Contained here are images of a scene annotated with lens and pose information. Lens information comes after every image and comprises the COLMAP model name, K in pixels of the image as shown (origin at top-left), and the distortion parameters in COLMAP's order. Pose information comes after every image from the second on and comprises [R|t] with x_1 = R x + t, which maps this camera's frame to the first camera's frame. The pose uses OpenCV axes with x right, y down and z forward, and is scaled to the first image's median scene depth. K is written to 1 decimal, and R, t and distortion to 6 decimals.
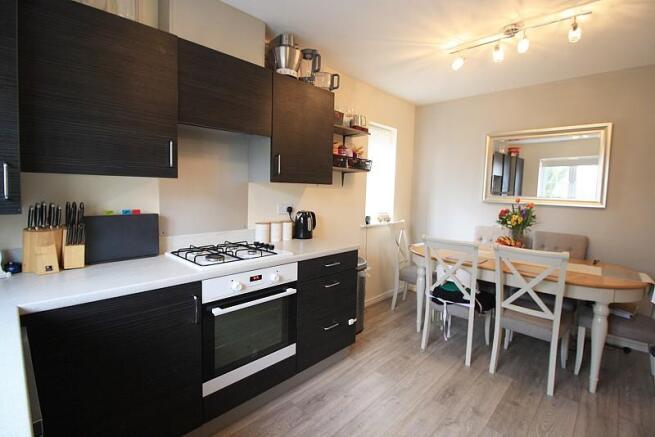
lens RADIAL K [[308.3, 0, 328.8], [0, 308.3, 213.6], [0, 0, 1]] dist [-0.015066, -0.001482]
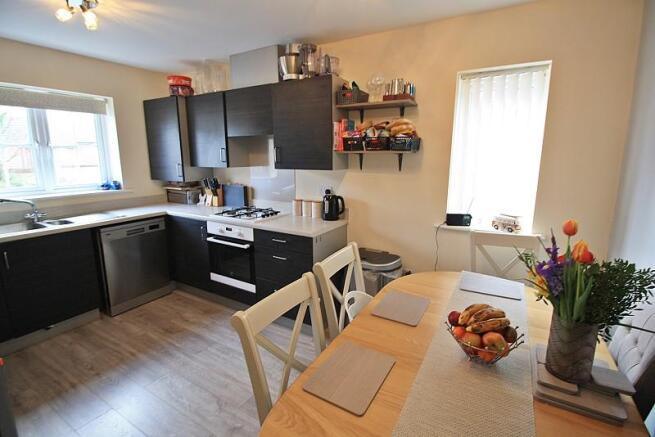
lens RADIAL K [[308.3, 0, 339.3], [0, 308.3, 212.3], [0, 0, 1]] dist [-0.015066, -0.001482]
pose [[0.235019, 0.152229, -0.959996, 1.159610], [-0.066939, 0.987850, 0.140259, -0.118859], [0.969683, 0.031298, 0.242353, 0.926732]]
